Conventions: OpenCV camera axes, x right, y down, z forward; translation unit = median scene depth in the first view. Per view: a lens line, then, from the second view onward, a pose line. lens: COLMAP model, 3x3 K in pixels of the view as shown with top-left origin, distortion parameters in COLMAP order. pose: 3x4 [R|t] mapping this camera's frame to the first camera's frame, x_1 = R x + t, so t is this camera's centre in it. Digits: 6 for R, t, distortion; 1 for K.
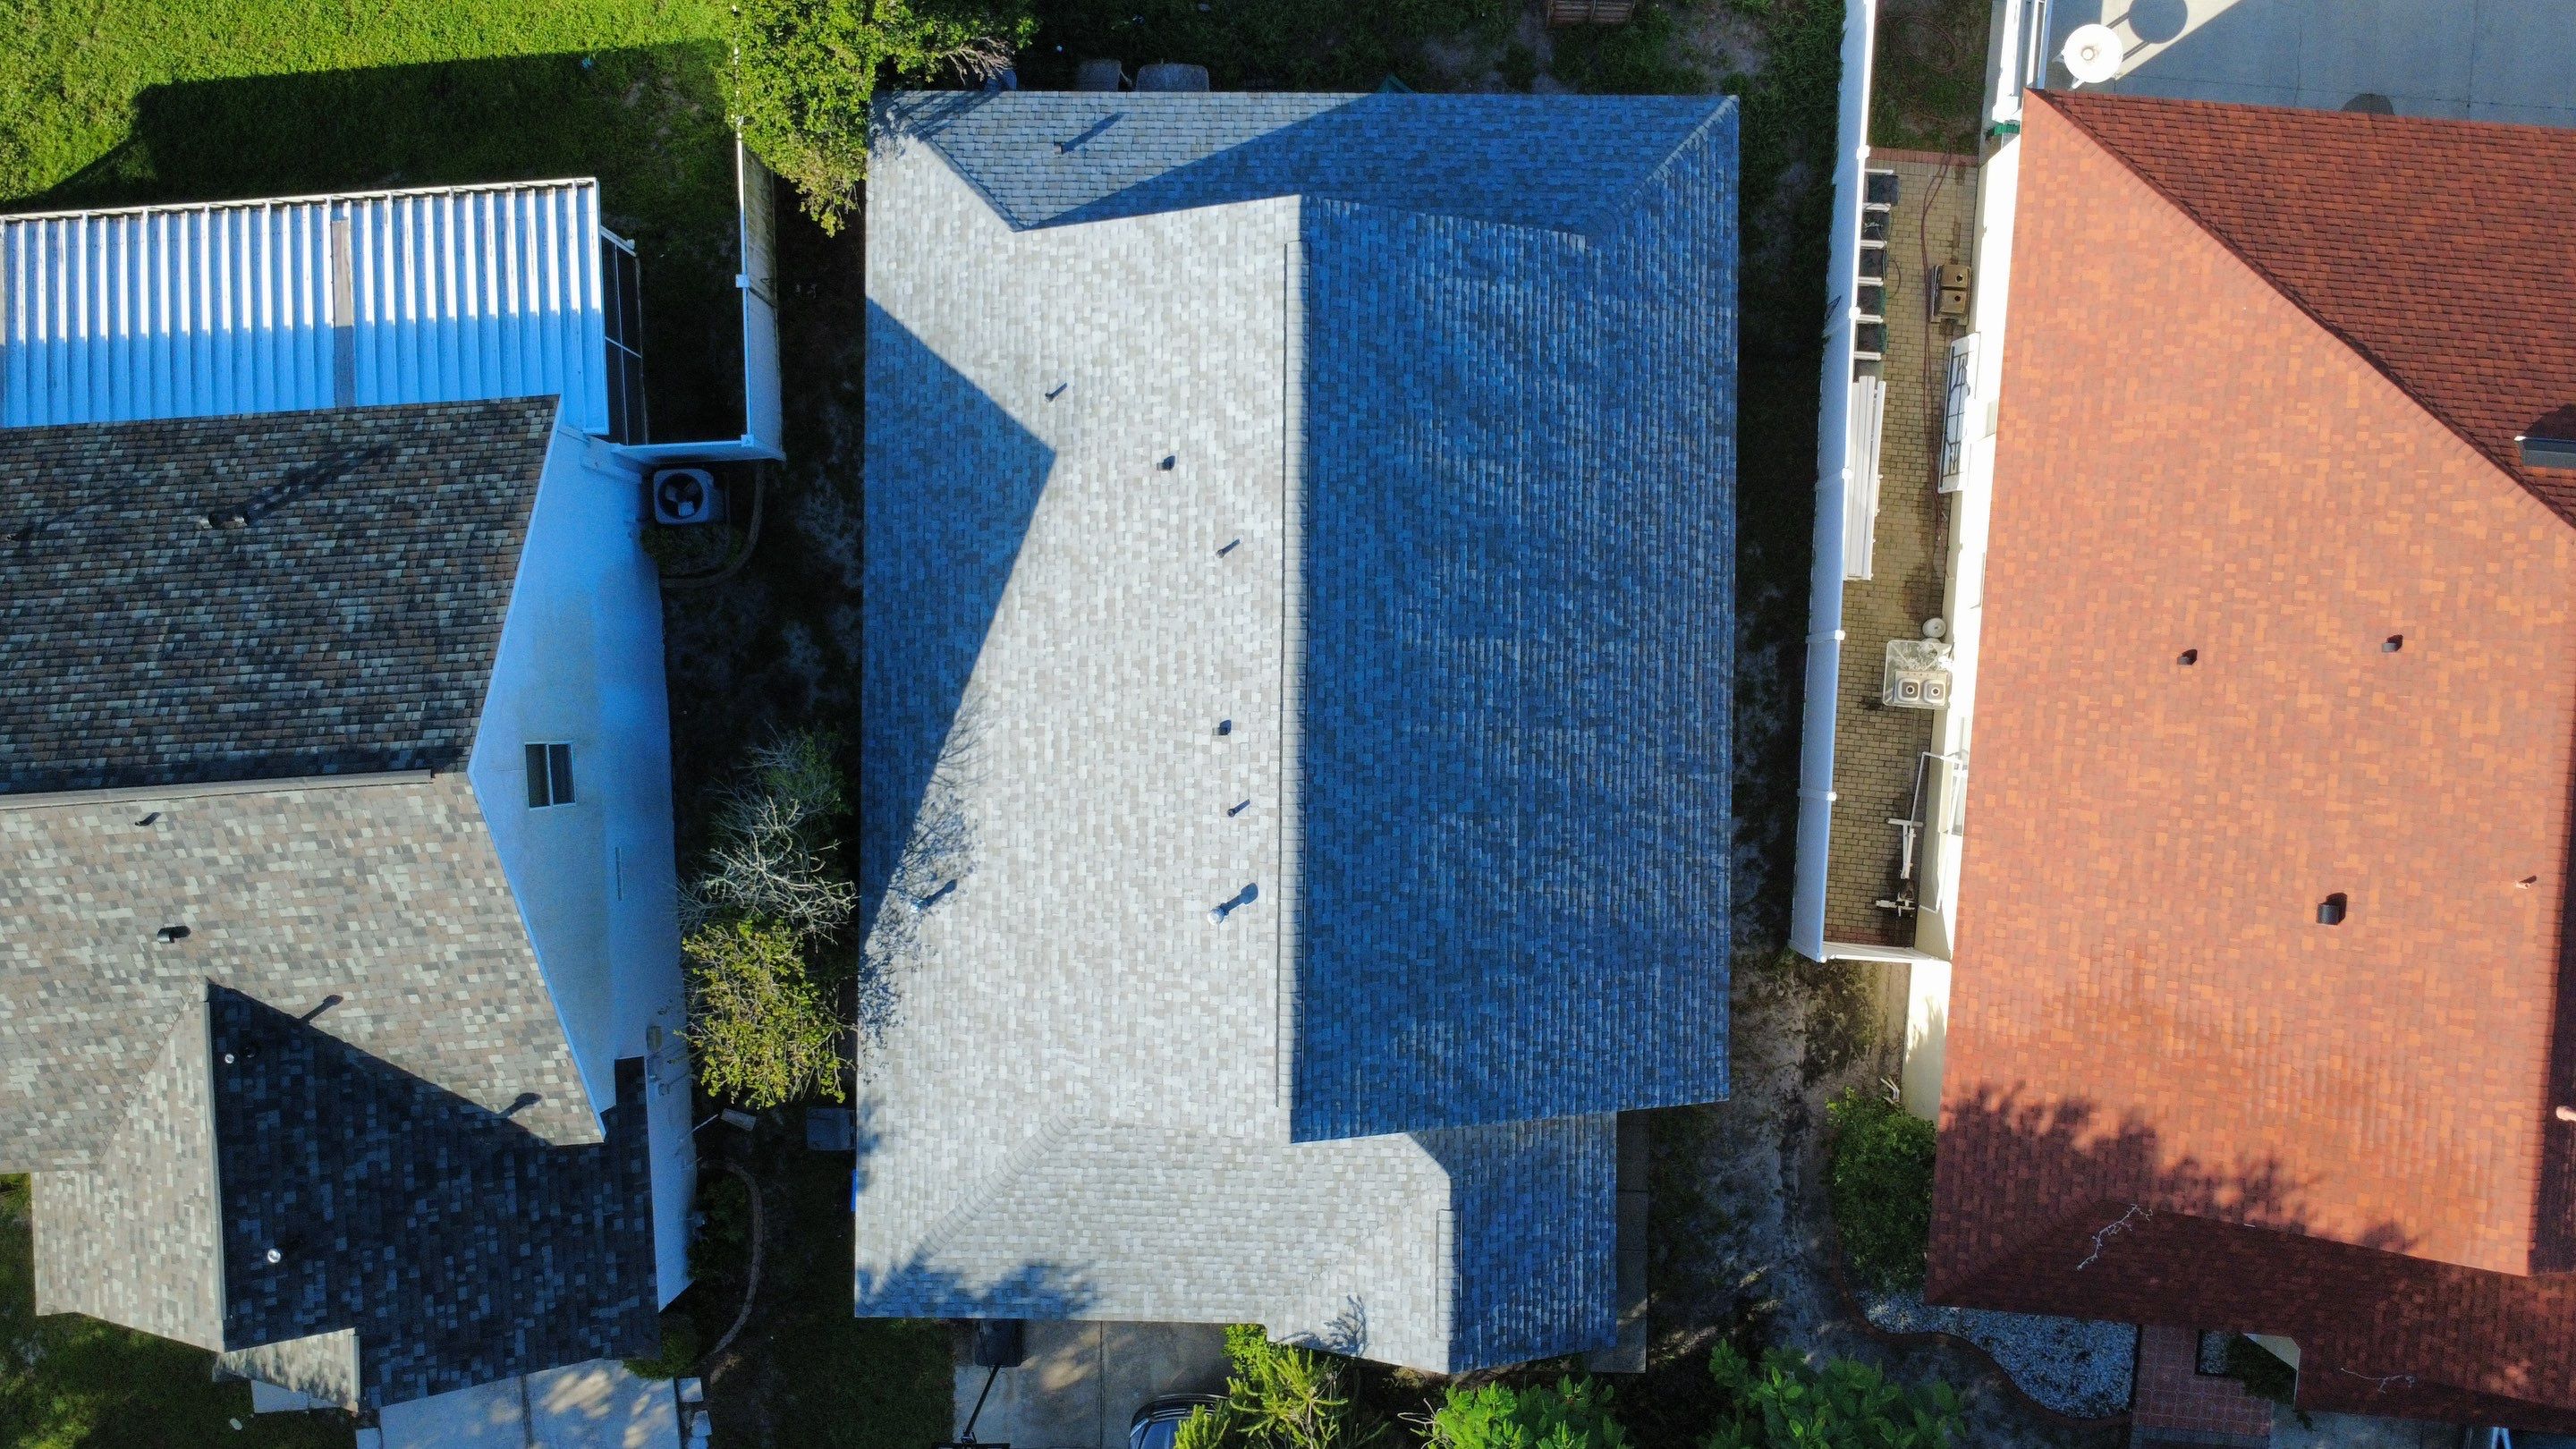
lens RADIAL K [[1875.6, 0, 1280.3], [0, 1875.6, 725.4], [0, 0, 1]] dist [-0.002099, 0.005094]
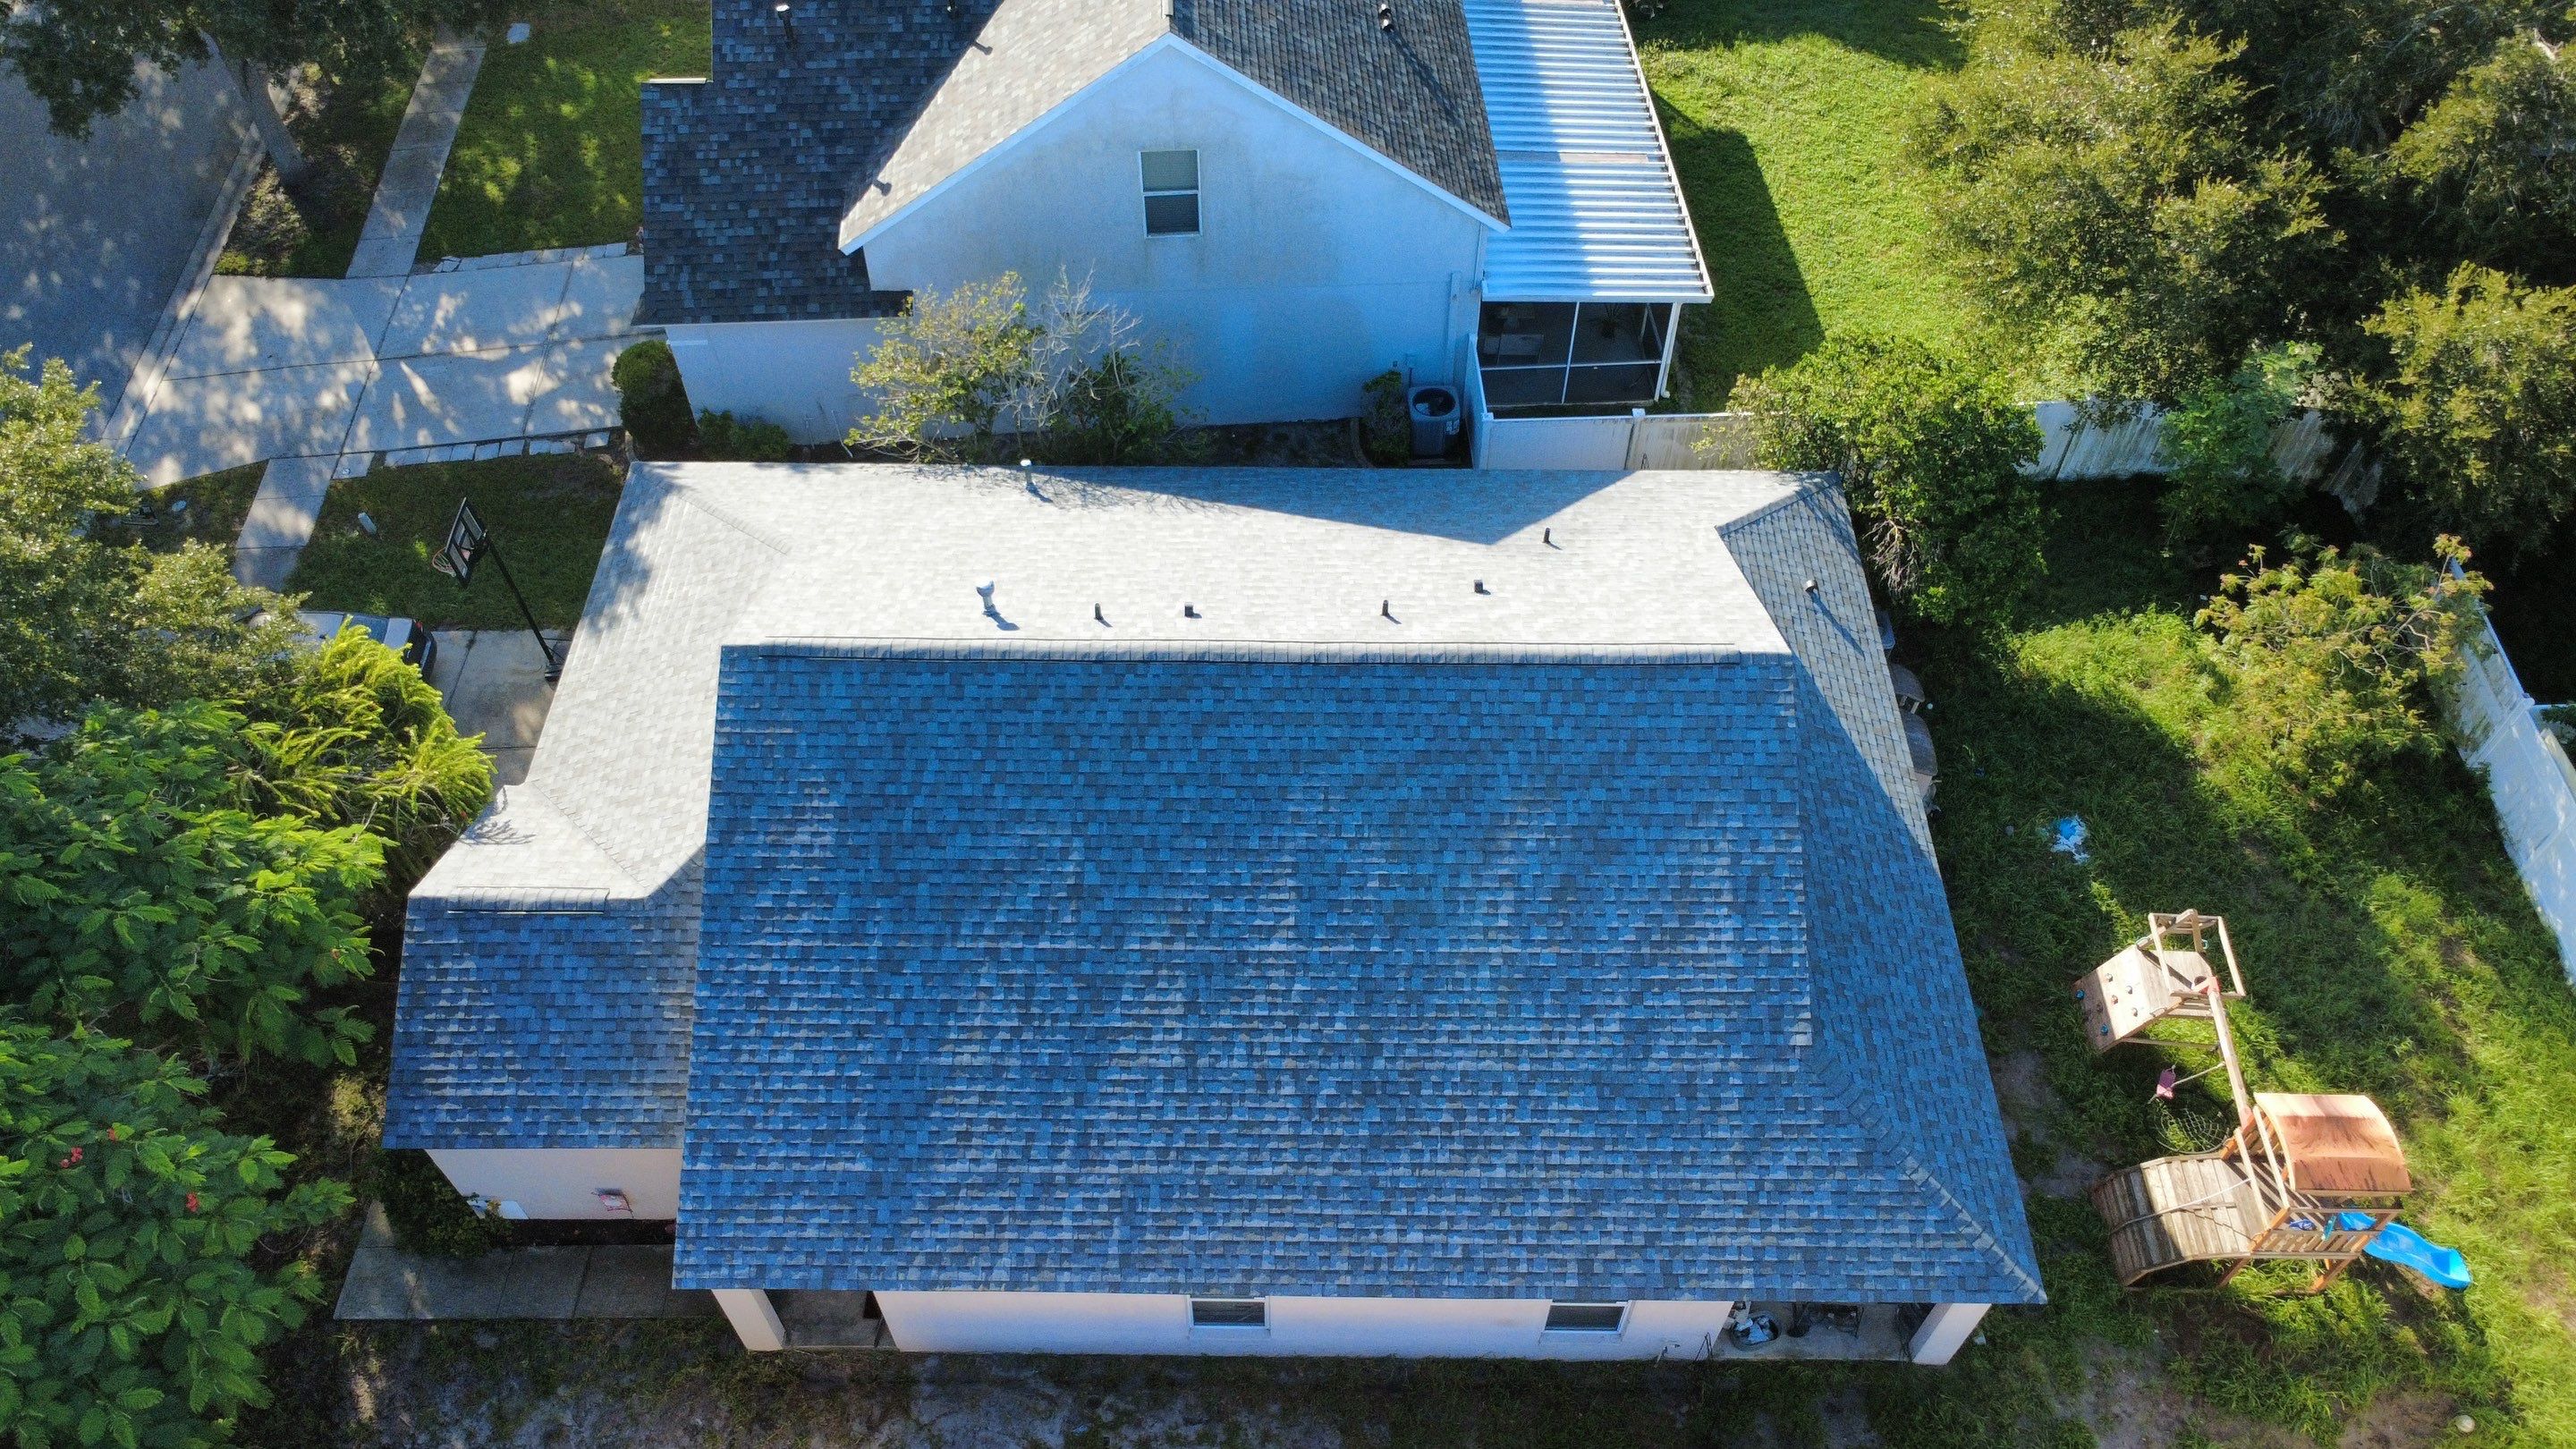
lens RADIAL K [[1875.6, 0, 1282.9], [0, 1875.6, 720.1], [0, 0, 1]] dist [-0.002099, 0.005094]
pose [[-0.000507, 0.788123, -0.615518, 0.540621], [-0.999998, -0.001468, -0.001055, -0.039266], [-0.001735, 0.615516, 0.788122, 0.300862]]
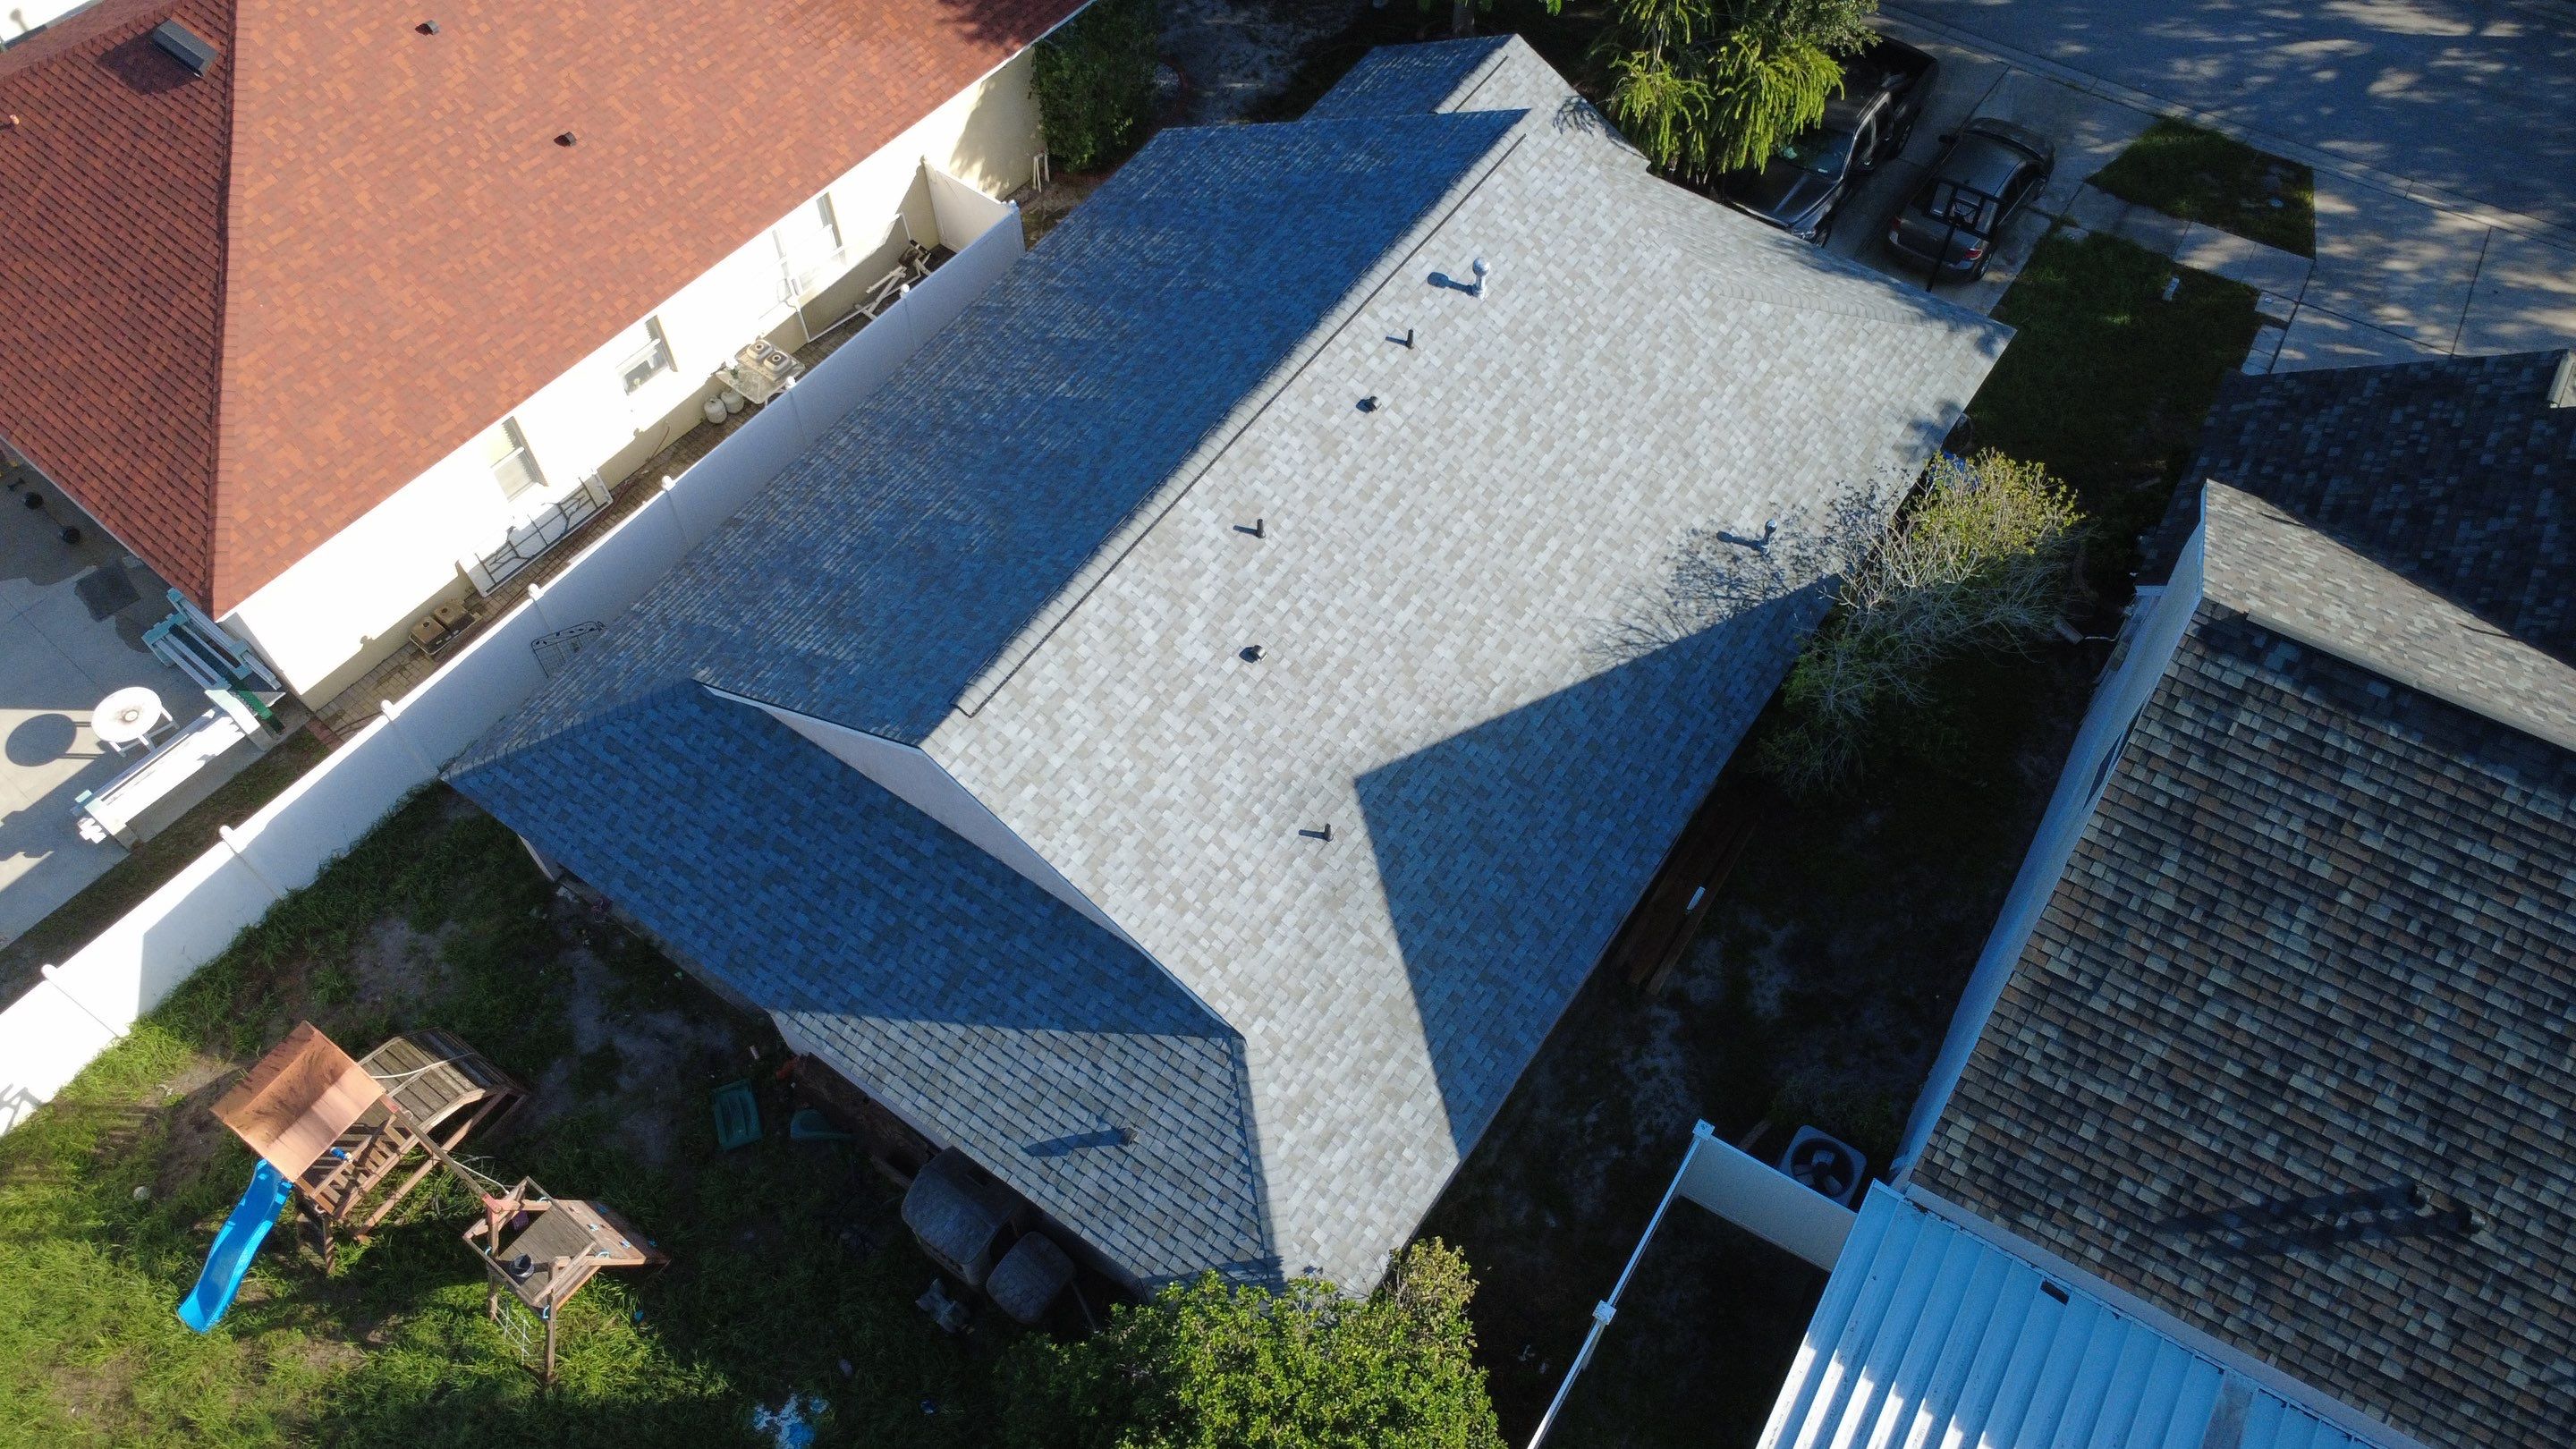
lens RADIAL K [[1875.6, 0, 1285.1], [0, 1875.6, 722.2], [0, 0, 1]] dist [-0.002099, 0.005094]
pose [[-0.826219, -0.452176, 0.336004, -0.352332], [0.562870, -0.687195, 0.459282, -0.514675], [0.023223, 0.568594, 0.822290, 0.324820]]
